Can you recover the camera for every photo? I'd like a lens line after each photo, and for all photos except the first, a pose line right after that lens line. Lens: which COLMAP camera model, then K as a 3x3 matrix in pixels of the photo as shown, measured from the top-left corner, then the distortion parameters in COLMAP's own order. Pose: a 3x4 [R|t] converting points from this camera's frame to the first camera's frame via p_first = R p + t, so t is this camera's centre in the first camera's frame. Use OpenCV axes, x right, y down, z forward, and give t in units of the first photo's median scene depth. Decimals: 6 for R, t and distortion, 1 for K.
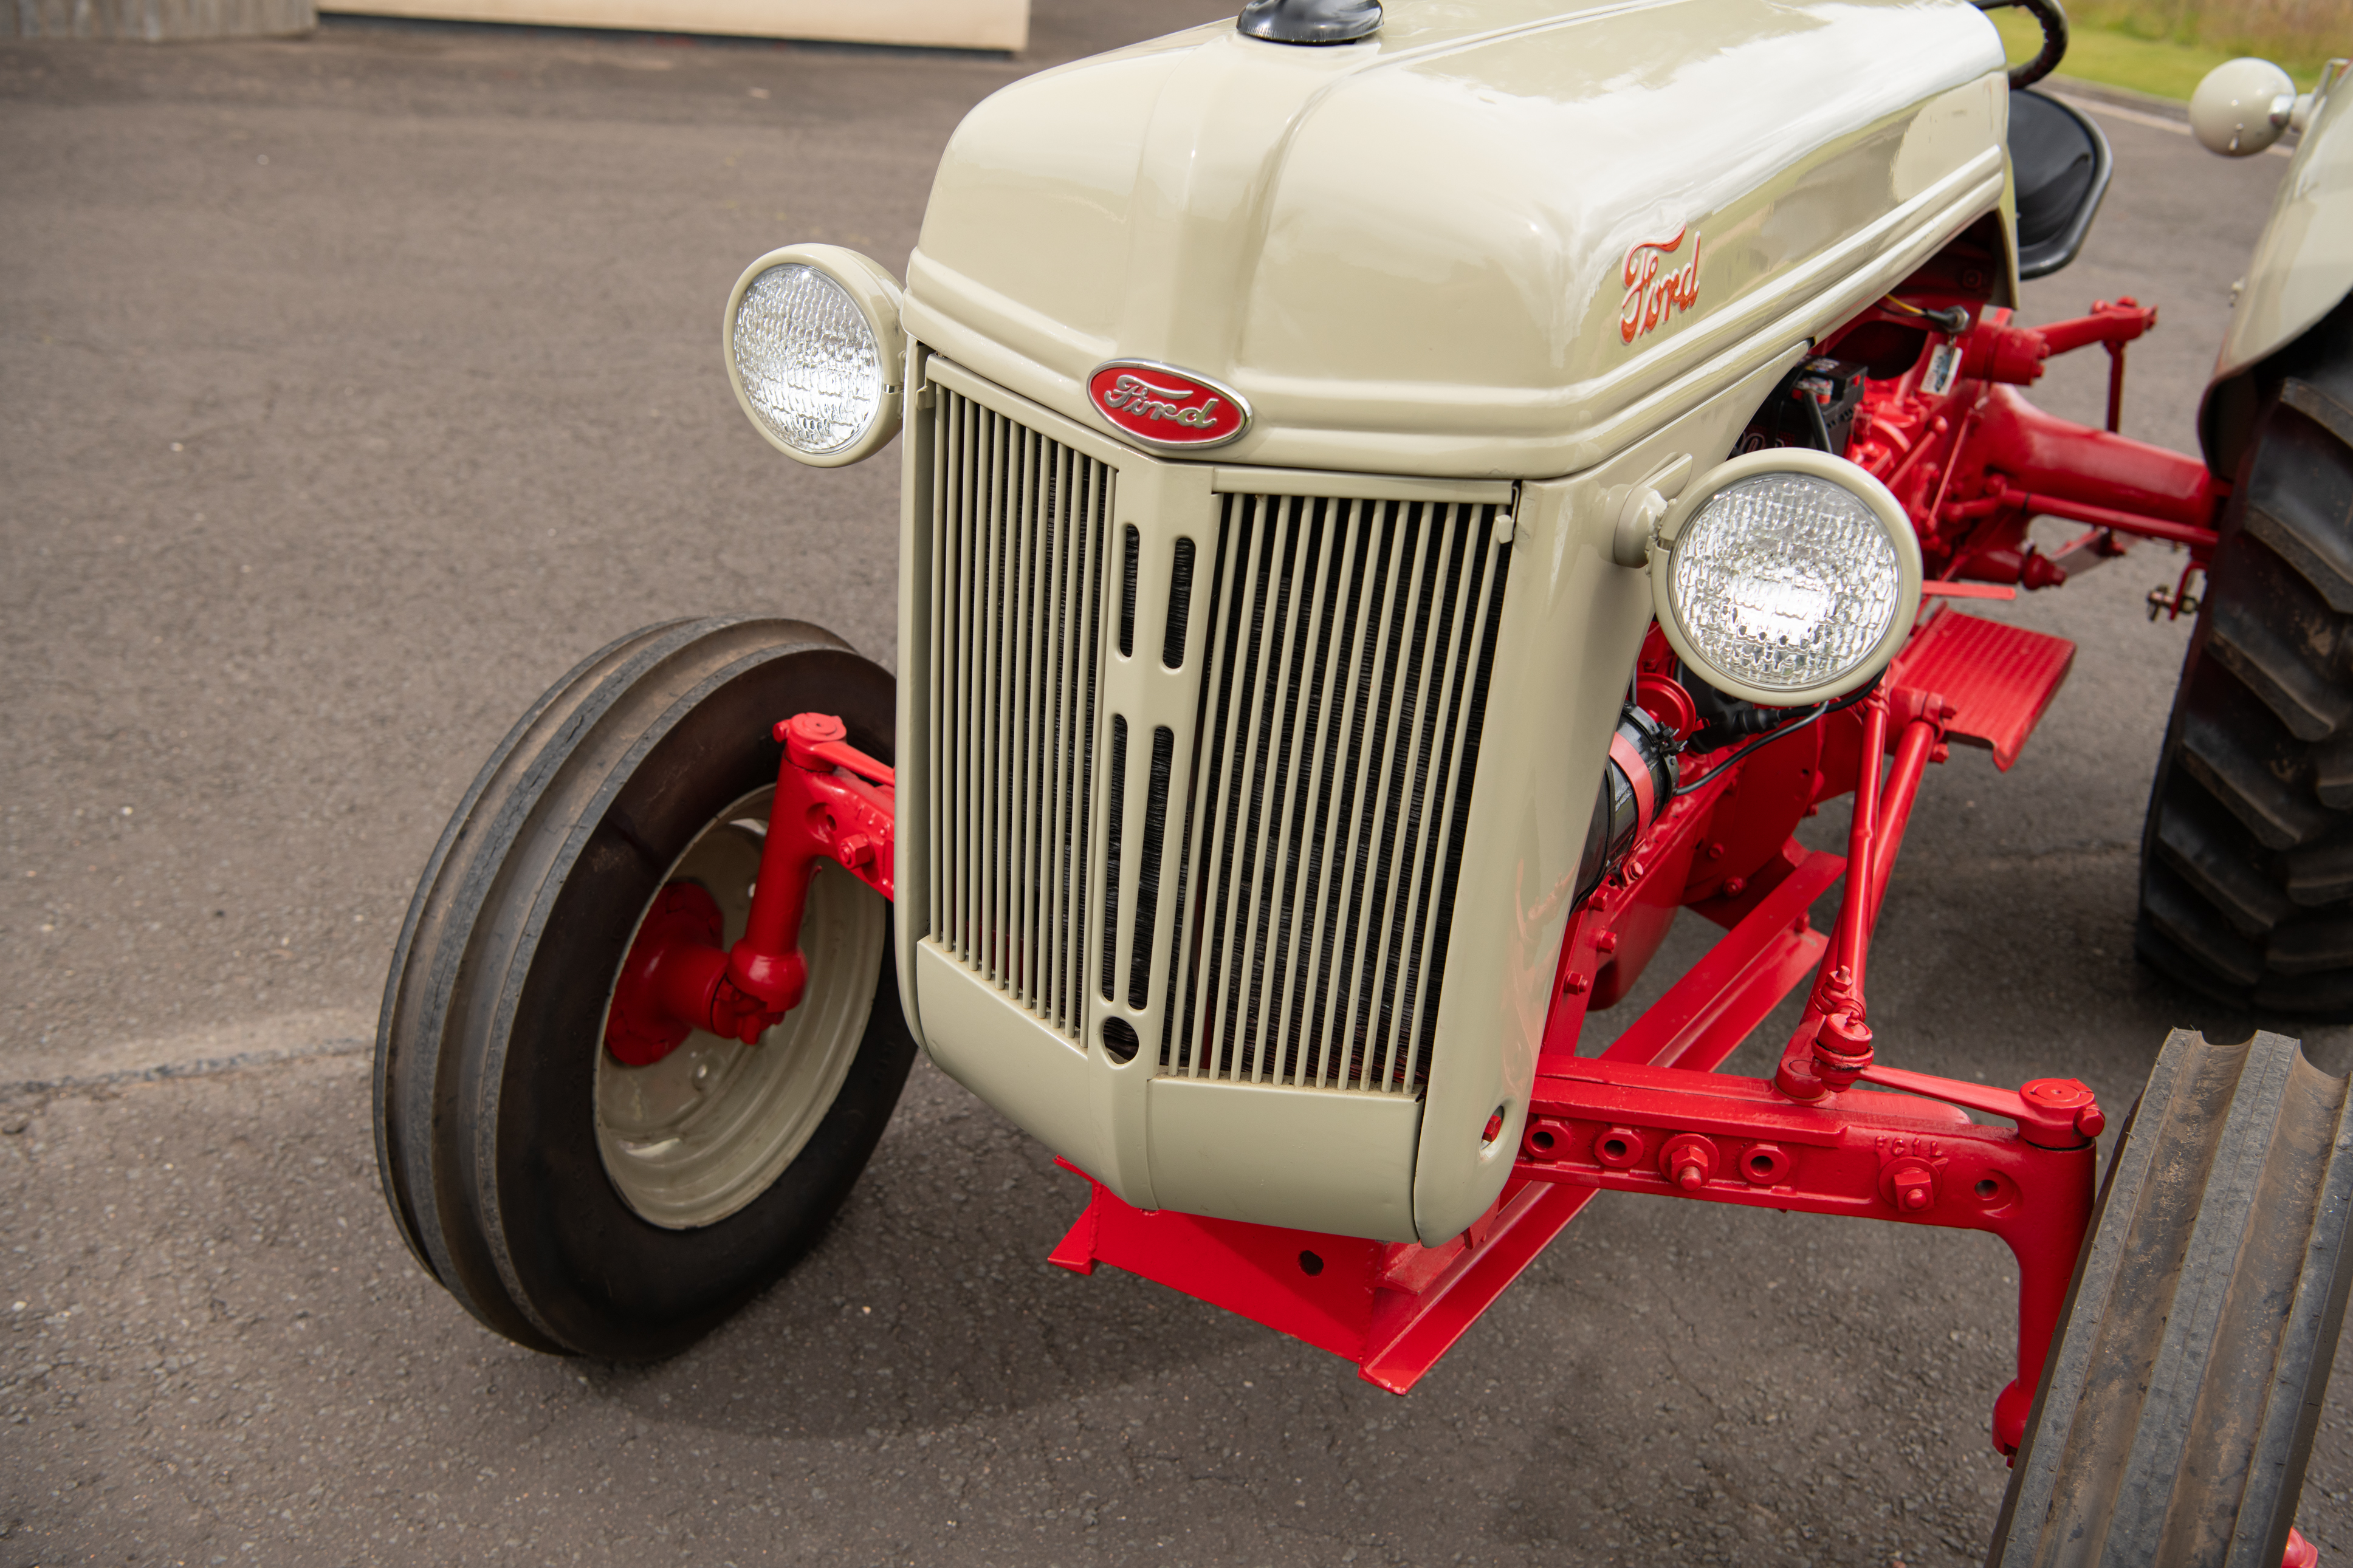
lens RADIAL K [[2511.1, 0, 1176.5], [0, 2511.1, 784.0], [0, 0, 1]] dist [0.024079, 0.146956]
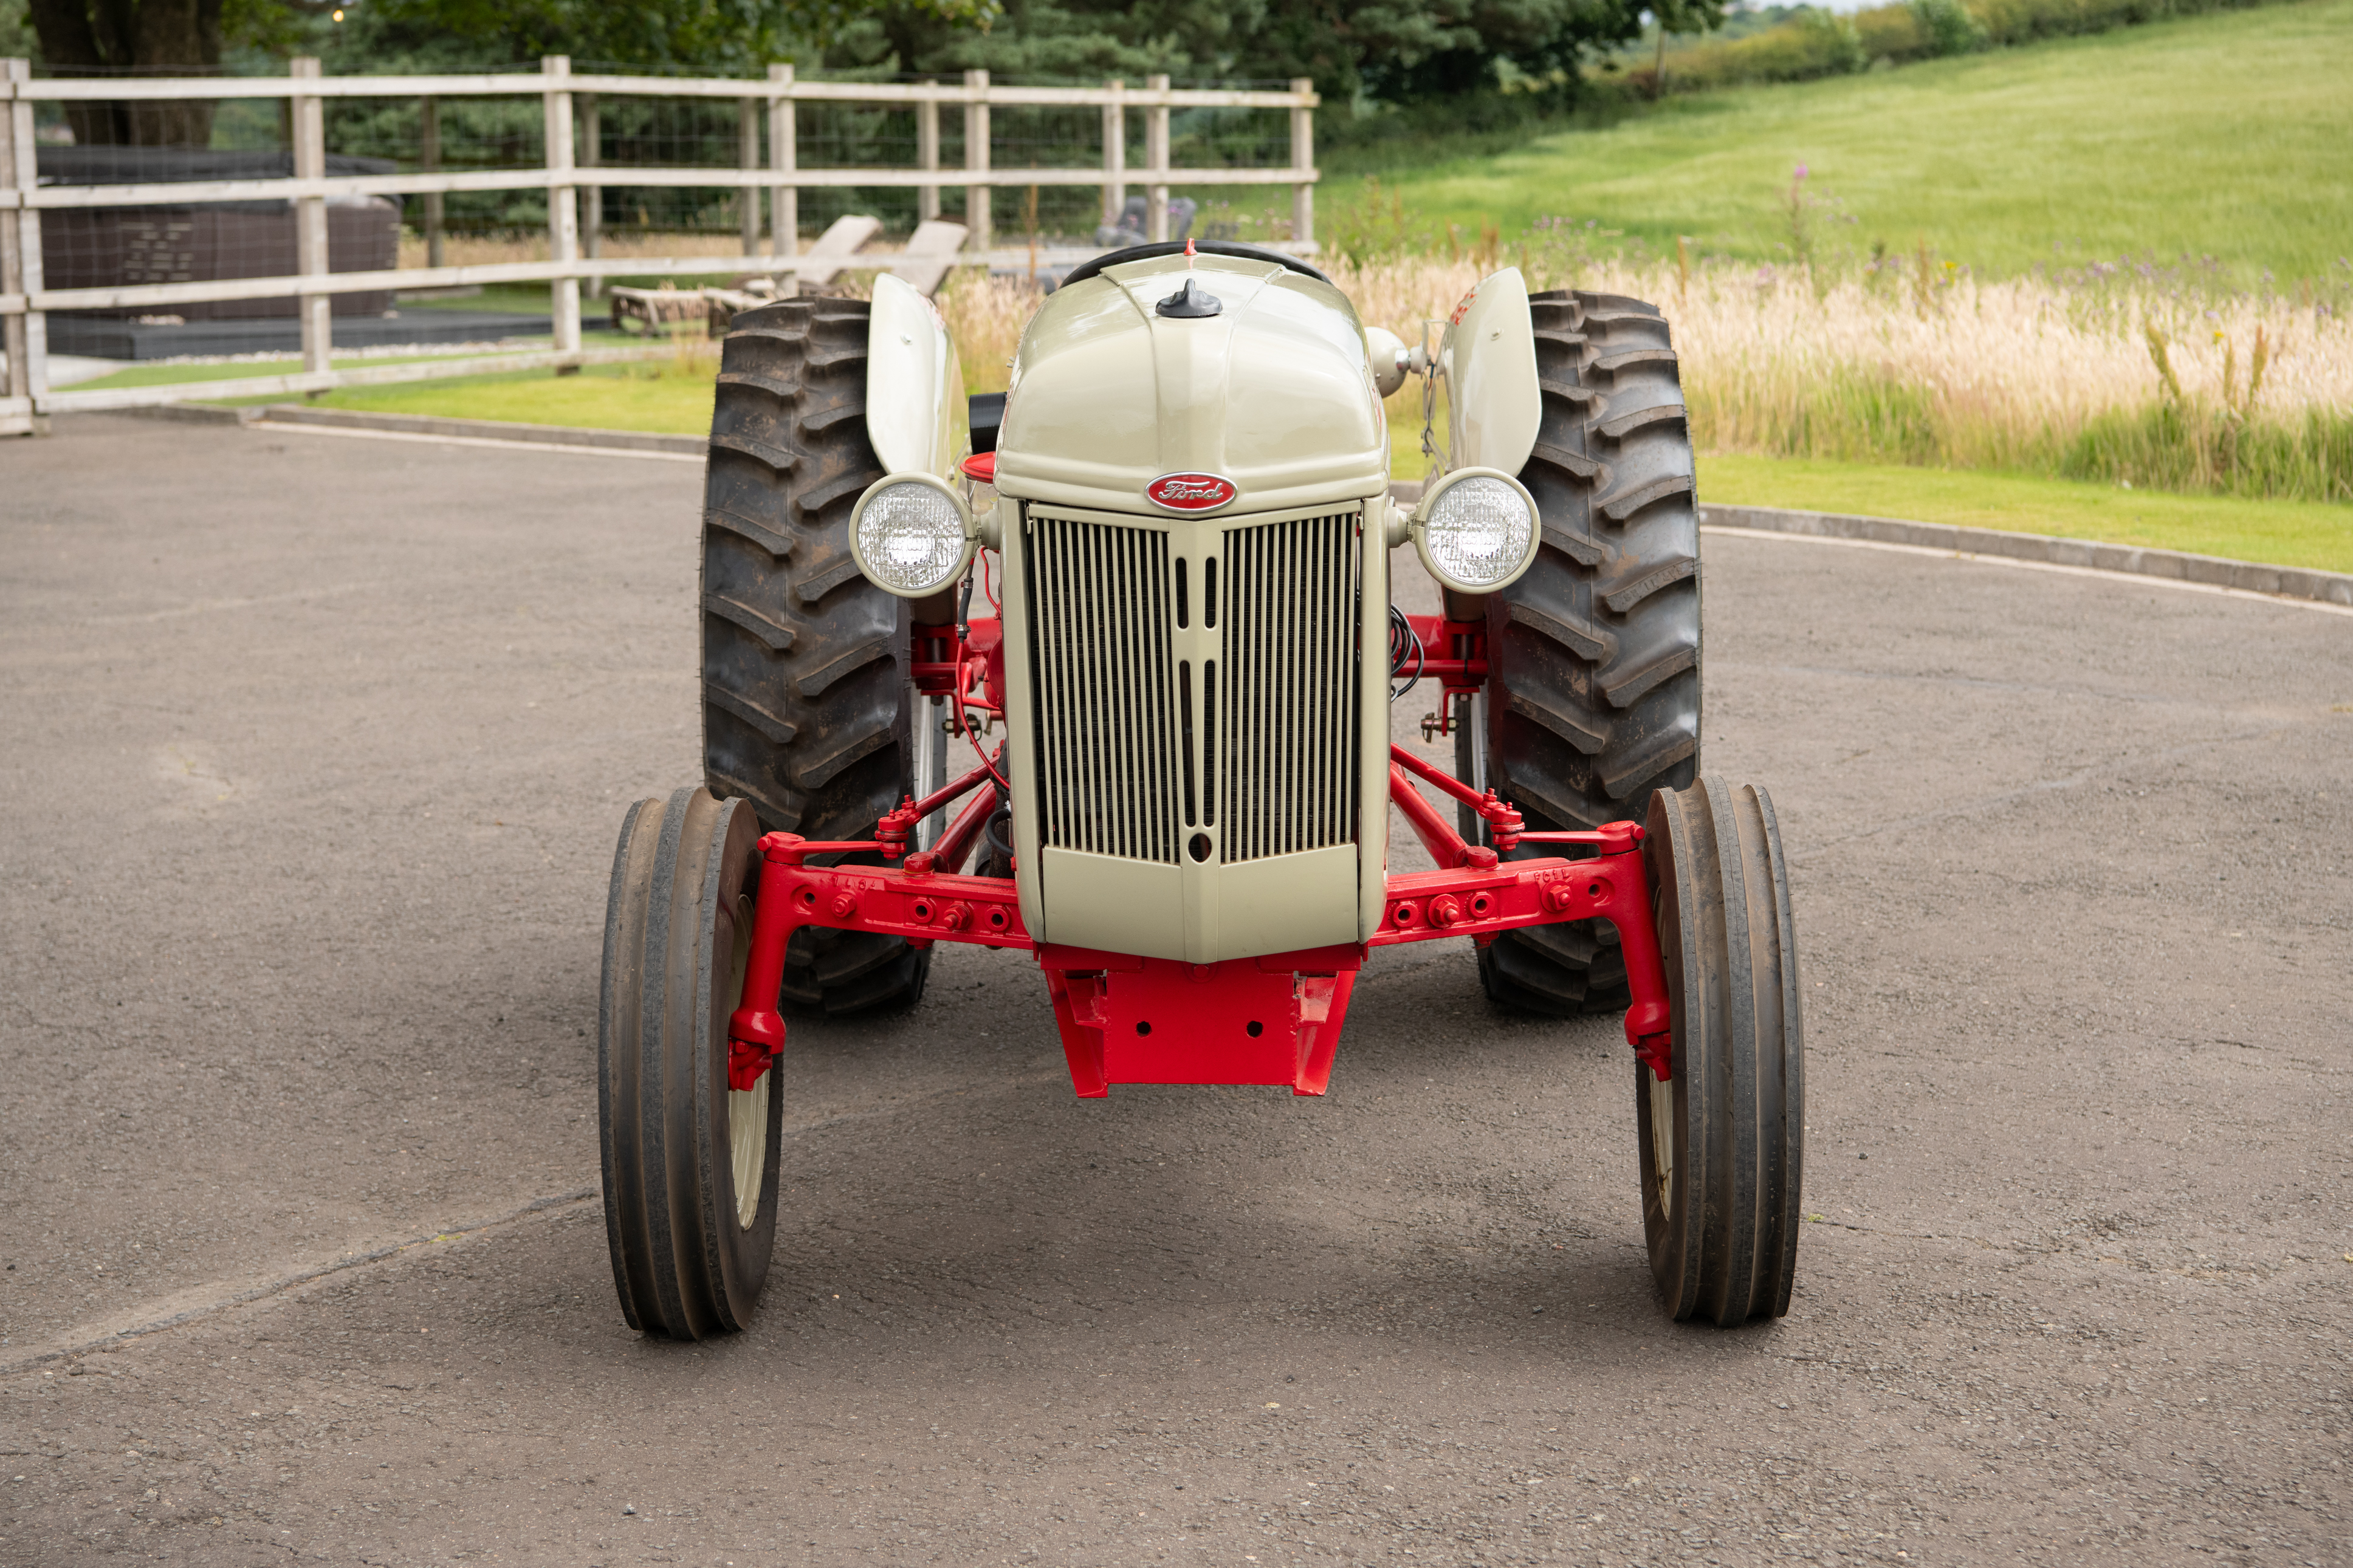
lens RADIAL K [[4078.1, 0, 1176.5], [0, 4078.1, 784.0], [0, 0, 1]] dist [0.229100, 0.184376]
pose [[0.885309, -0.172906, 0.431661, -0.785272], [0.262612, 0.951999, -0.157269, 0.311459], [-0.383748, 0.252591, 0.888220, -0.983687]]
